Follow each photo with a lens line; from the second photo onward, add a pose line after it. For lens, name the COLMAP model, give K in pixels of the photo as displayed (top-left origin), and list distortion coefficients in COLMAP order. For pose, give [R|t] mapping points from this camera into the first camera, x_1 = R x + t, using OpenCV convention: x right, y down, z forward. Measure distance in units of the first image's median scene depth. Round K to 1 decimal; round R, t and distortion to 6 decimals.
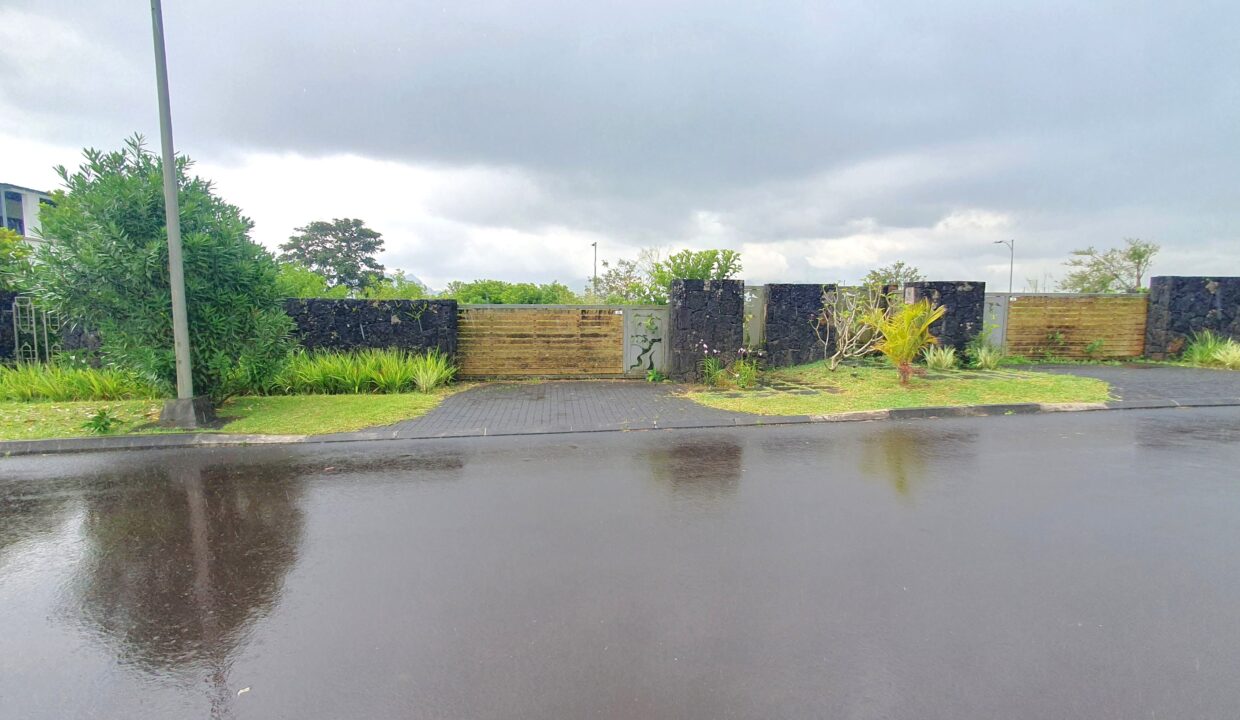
lens RADIAL K [[605.6, 0, 628.1], [0, 605.6, 363.6], [0, 0, 1]] dist [0.001567, 0.000245]
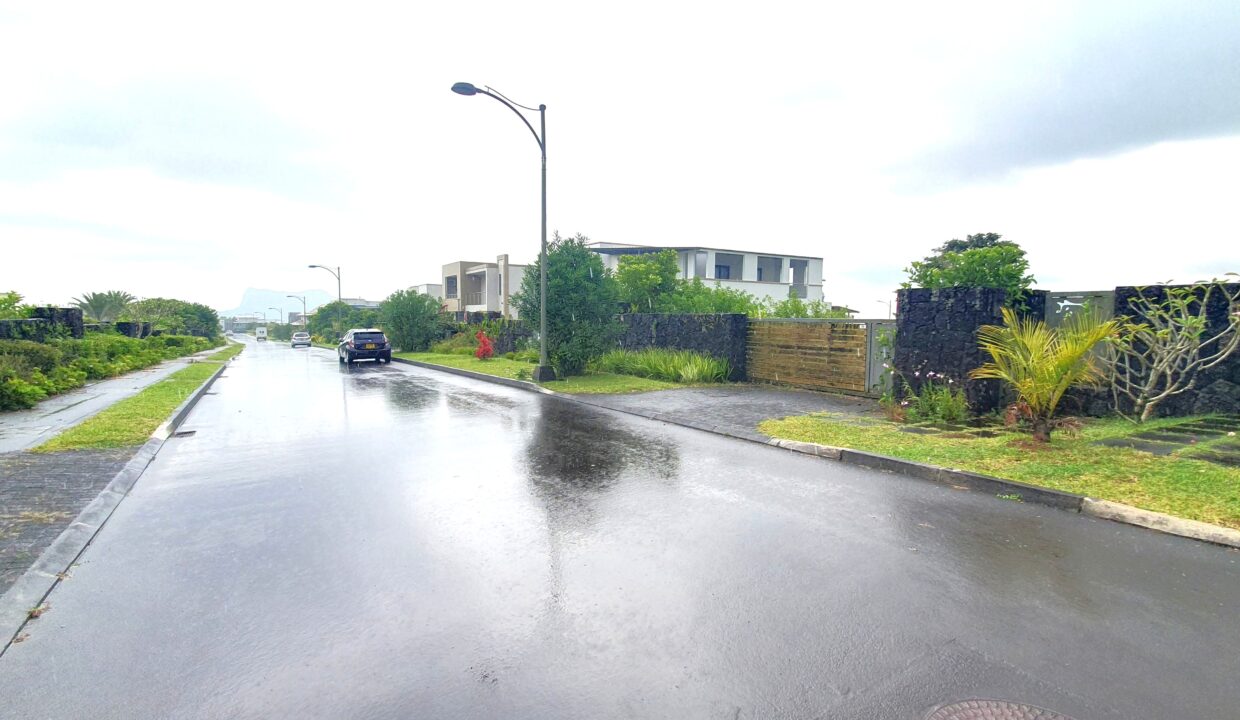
lens RADIAL K [[605.6, 0, 628.1], [0, 605.6, 363.6], [0, 0, 1]] dist [0.001567, 0.000245]
pose [[0.423076, 0.068159, -0.903527, 0.688144], [-0.094040, 0.995085, 0.031032, -0.022116], [0.901201, 0.071839, 0.427406, 0.272194]]
